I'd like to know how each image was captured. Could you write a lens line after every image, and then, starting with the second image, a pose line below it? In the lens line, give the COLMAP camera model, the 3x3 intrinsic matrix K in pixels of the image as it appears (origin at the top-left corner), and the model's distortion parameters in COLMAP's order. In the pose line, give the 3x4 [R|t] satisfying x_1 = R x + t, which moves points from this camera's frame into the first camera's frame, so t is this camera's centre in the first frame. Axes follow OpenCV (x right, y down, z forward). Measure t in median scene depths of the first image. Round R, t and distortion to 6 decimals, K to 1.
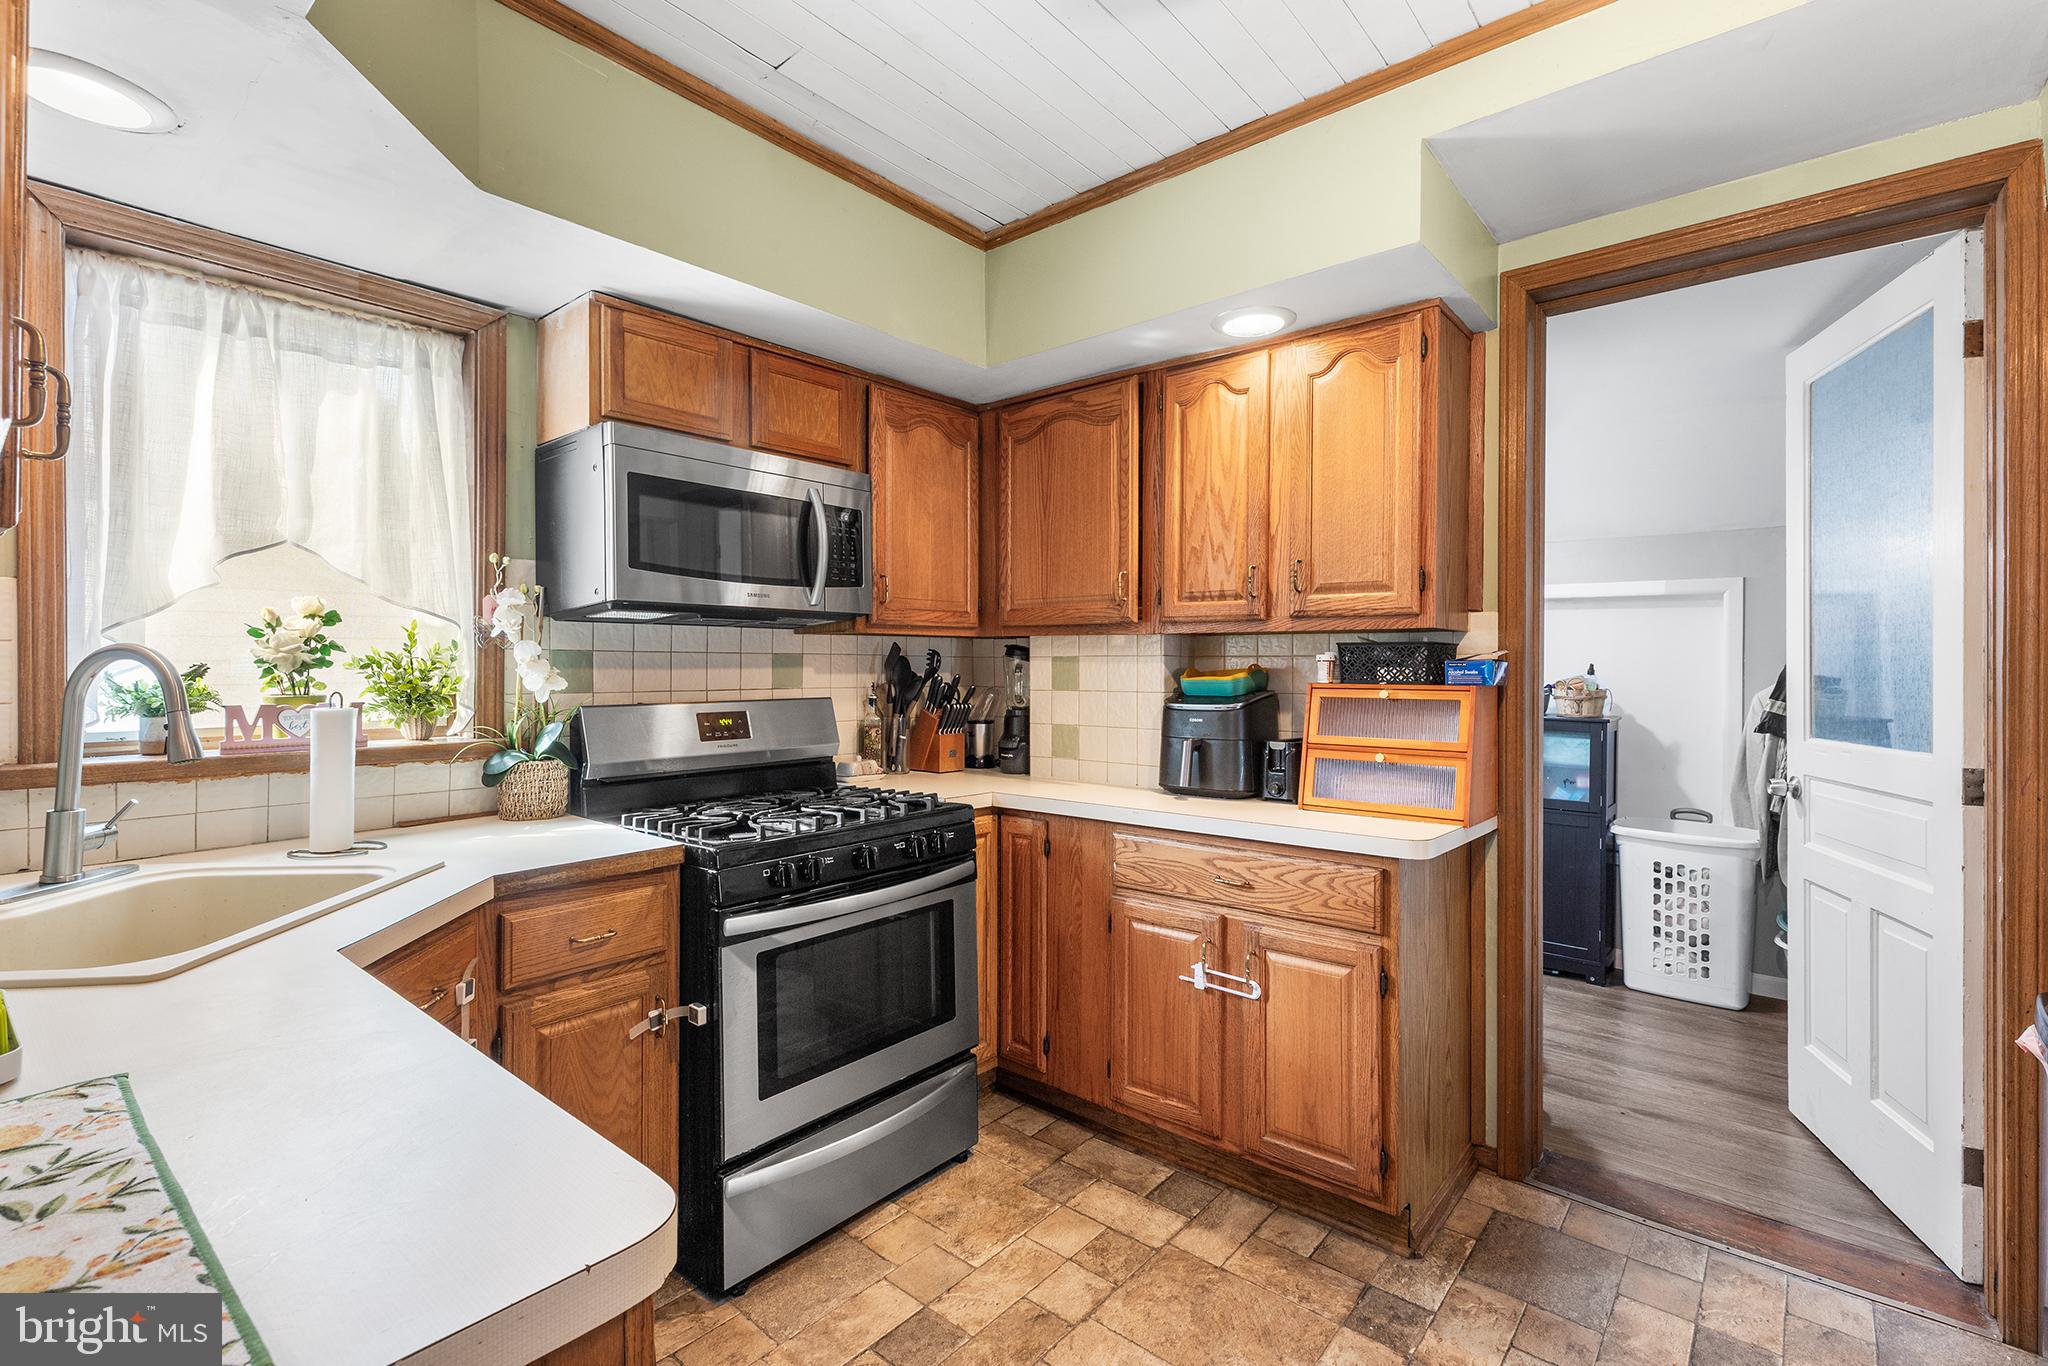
lens RADIAL K [[924.6, 0, 1028.2], [0, 924.6, 672.0], [0, 0, 1]] dist [0.002409, -0.000012]
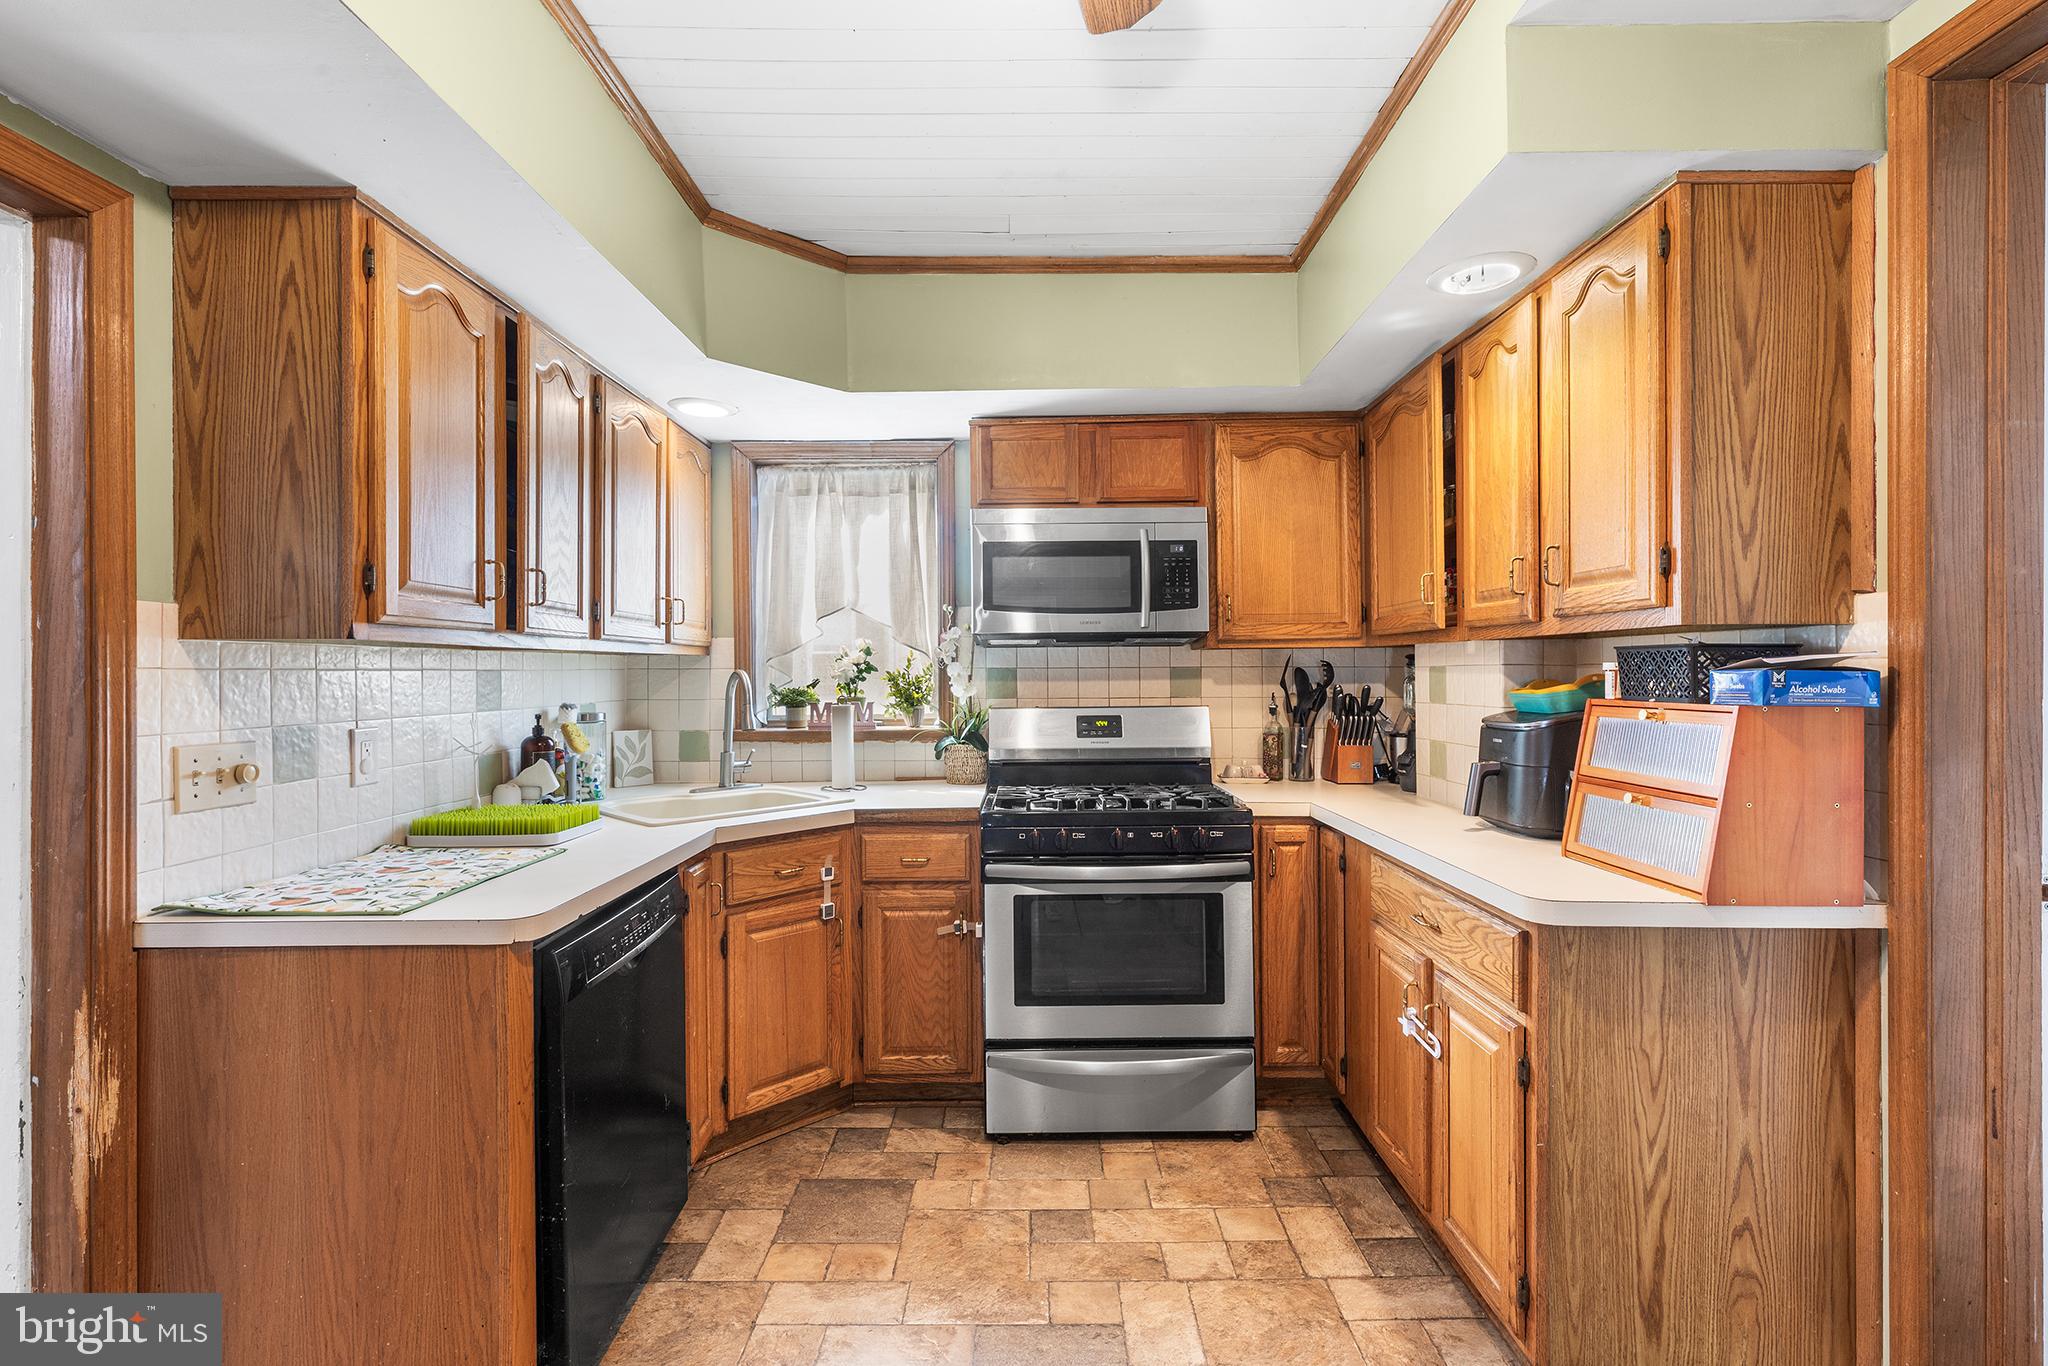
lens RADIAL K [[930.6, 0, 1026.7], [0, 930.6, 676.8], [0, 0, 1]] dist [0.000683, 0.000329]
pose [[0.641175, -0.003867, -0.767385, 0.636890], [0.002036, 0.999992, -0.003338, -0.005456], [0.767392, 0.000578, 0.641178, 0.128670]]
